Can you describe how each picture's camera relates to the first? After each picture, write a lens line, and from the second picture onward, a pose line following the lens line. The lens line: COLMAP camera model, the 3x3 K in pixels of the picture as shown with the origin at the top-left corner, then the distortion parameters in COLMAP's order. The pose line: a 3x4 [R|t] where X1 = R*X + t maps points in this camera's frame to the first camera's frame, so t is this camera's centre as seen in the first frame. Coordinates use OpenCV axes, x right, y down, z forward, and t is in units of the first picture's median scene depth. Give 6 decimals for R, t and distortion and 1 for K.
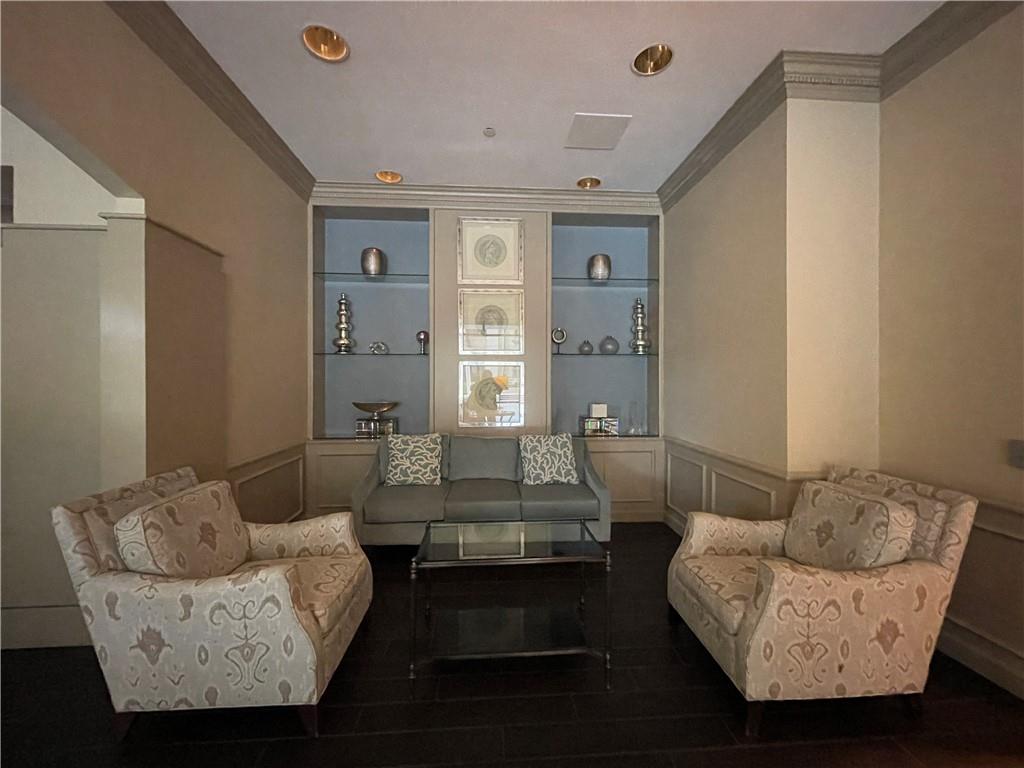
lens RADIAL K [[417.3, 0, 511.5], [0, 417.3, 383.6], [0, 0, 1]] dist [-0.001670, -0.000384]
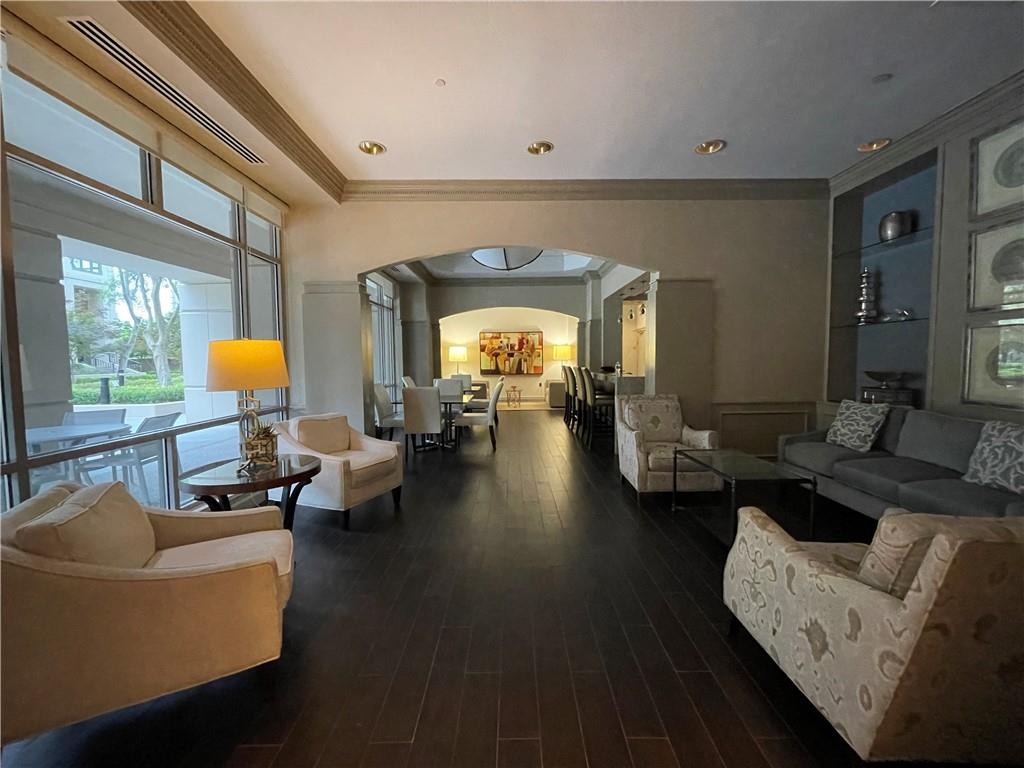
lens RADIAL K [[417.3, 0, 511.9], [0, 417.3, 381.9], [0, 0, 1]] dist [-0.001670, -0.000384]
pose [[-0.056016, 0.058386, -0.996721, 0.853423], [0.001246, 0.998292, 0.058408, 0.012487], [0.998429, 0.002030, -0.055993, 0.203837]]
